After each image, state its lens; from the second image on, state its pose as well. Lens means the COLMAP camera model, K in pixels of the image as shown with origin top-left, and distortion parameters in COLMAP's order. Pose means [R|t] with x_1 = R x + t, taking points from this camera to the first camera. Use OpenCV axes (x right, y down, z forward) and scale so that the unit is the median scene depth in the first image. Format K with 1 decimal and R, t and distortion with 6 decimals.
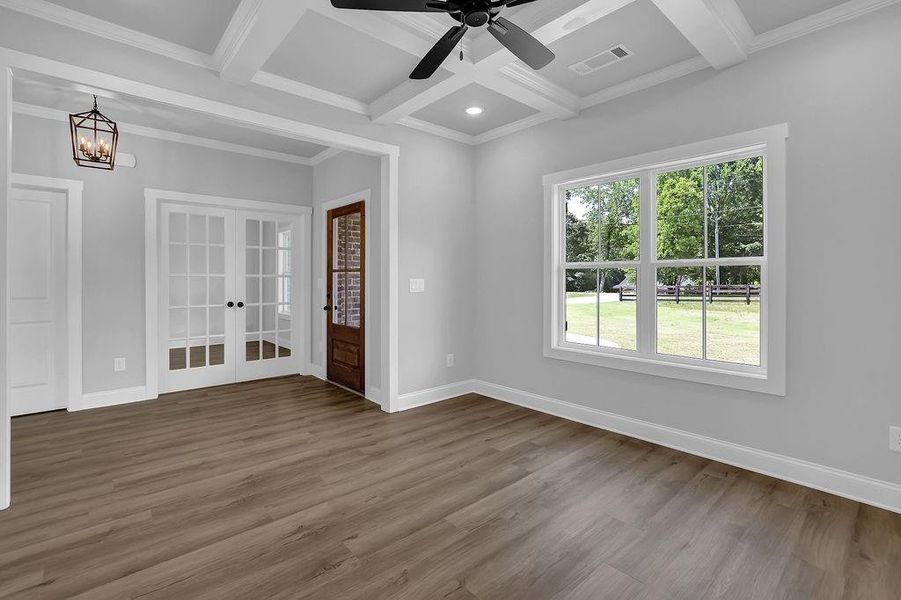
lens RADIAL K [[400.4, 0, 451.2], [0, 400.4, 278.5], [0, 0, 1]] dist [-0.000214, 0.000170]
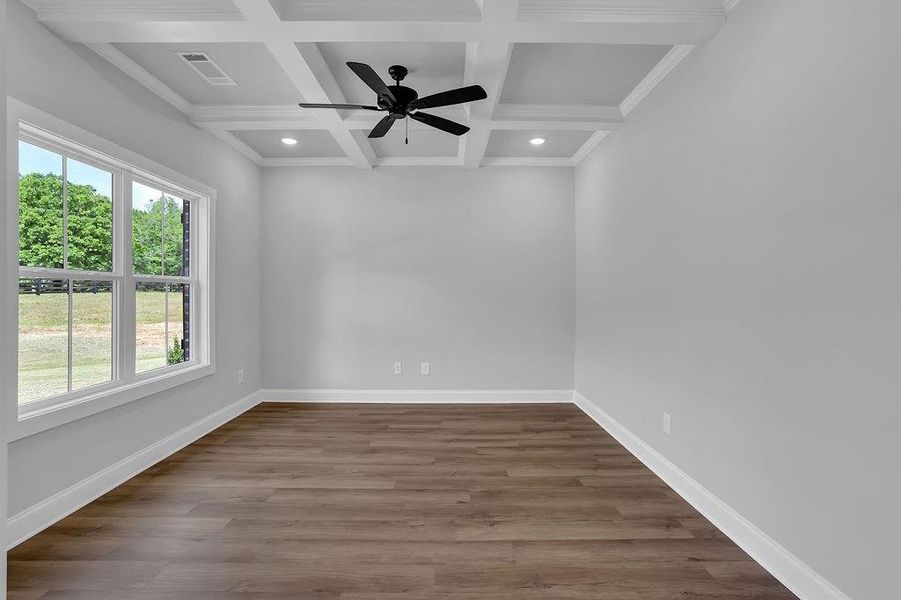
lens RADIAL K [[384.2, 0, 446.5], [0, 384.2, 295.2], [0, 0, 1]] dist [-0.016376, 0.000307]
pose [[-0.731237, -0.001017, 0.682123, -0.909794], [-0.001964, 0.999998, -0.000614, -0.000653], [-0.682121, -0.001789, -0.731237, 1.688258]]
